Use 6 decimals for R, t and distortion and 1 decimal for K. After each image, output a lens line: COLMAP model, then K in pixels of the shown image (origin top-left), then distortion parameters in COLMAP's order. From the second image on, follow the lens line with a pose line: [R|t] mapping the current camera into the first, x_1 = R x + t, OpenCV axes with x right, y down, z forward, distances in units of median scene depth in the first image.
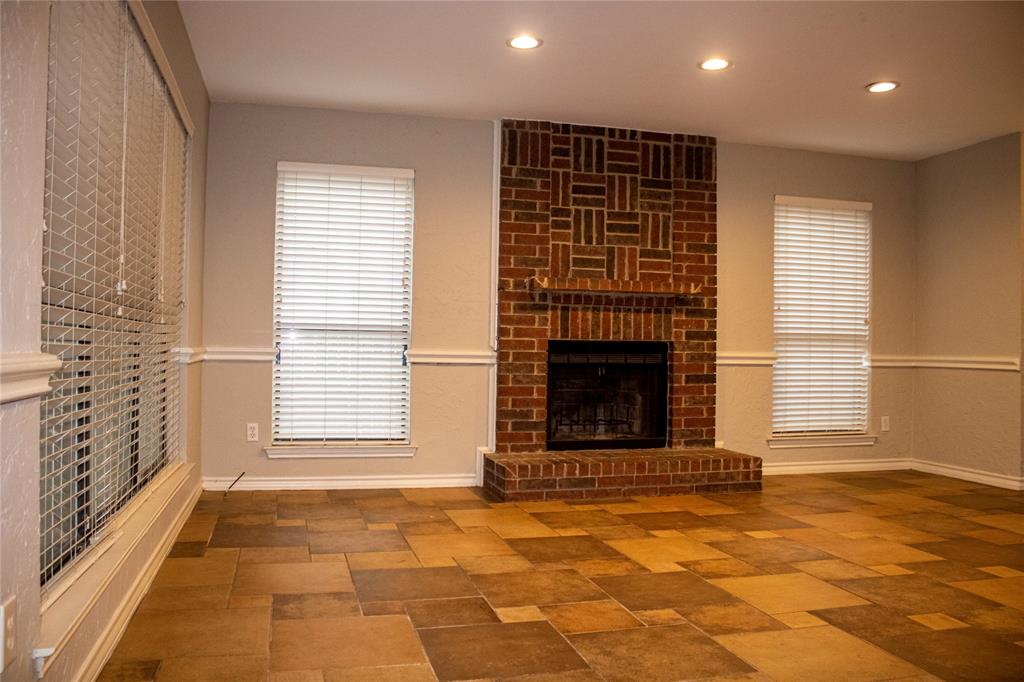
lens RADIAL K [[839.5, 0, 510.7], [0, 839.5, 343.2], [0, 0, 1]] dist [-0.151862, 0.099182]
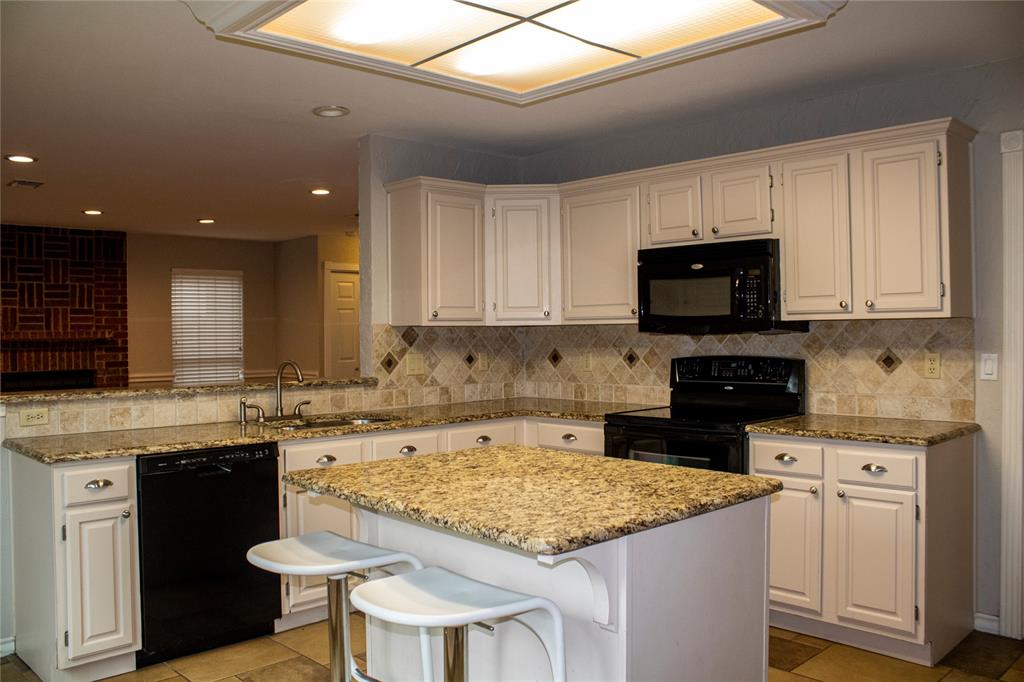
lens RADIAL K [[839.5, 0, 521.8], [0, 839.5, 339.8], [0, 0, 1]] dist [-0.151862, 0.099182]
pose [[0.879295, -0.030134, 0.475324, 0.176803], [0.023171, 0.999521, 0.020502, -0.067948], [-0.475714, -0.007013, 0.879572, -0.660274]]
